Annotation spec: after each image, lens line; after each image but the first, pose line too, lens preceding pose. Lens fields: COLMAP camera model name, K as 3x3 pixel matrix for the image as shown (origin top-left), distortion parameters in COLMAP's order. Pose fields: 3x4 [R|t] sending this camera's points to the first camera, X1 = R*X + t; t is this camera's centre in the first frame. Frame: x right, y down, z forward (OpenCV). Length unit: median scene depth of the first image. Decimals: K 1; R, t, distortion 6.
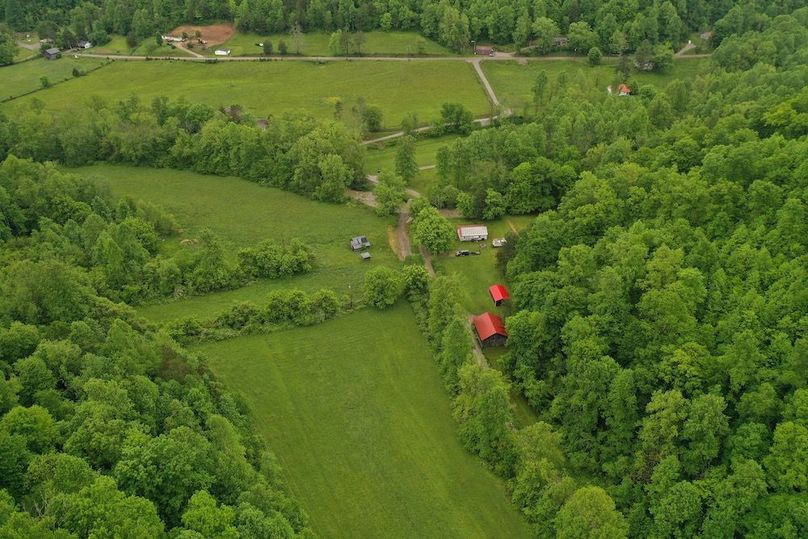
lens RADIAL K [[649.4, 0, 405.7], [0, 649.4, 270.4], [0, 0, 1]] dist [0.024108, -0.001989]
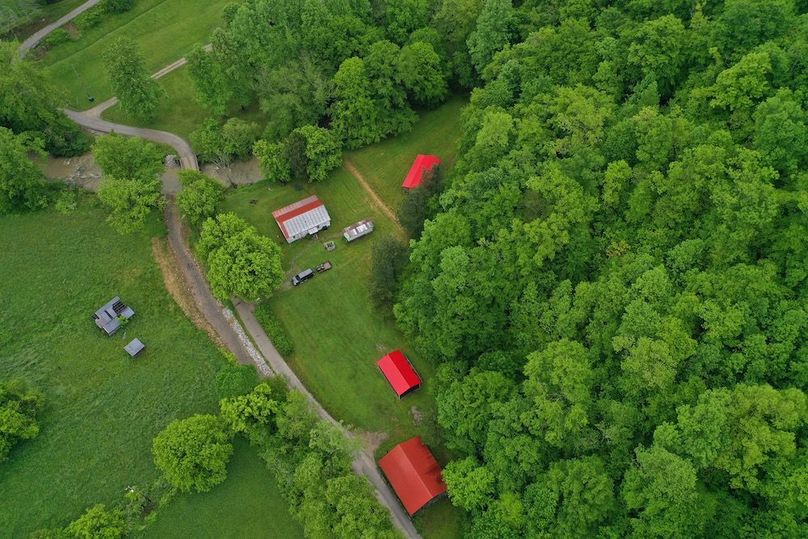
lens RADIAL K [[649.4, 0, 401.8], [0, 649.4, 268.7], [0, 0, 1]] dist [0.024108, -0.001989]
pose [[0.920421, -0.331560, 0.207107, 0.048223], [0.220609, 0.877896, 0.425007, -0.242011], [-0.322733, -0.345495, 0.881179, 0.437559]]
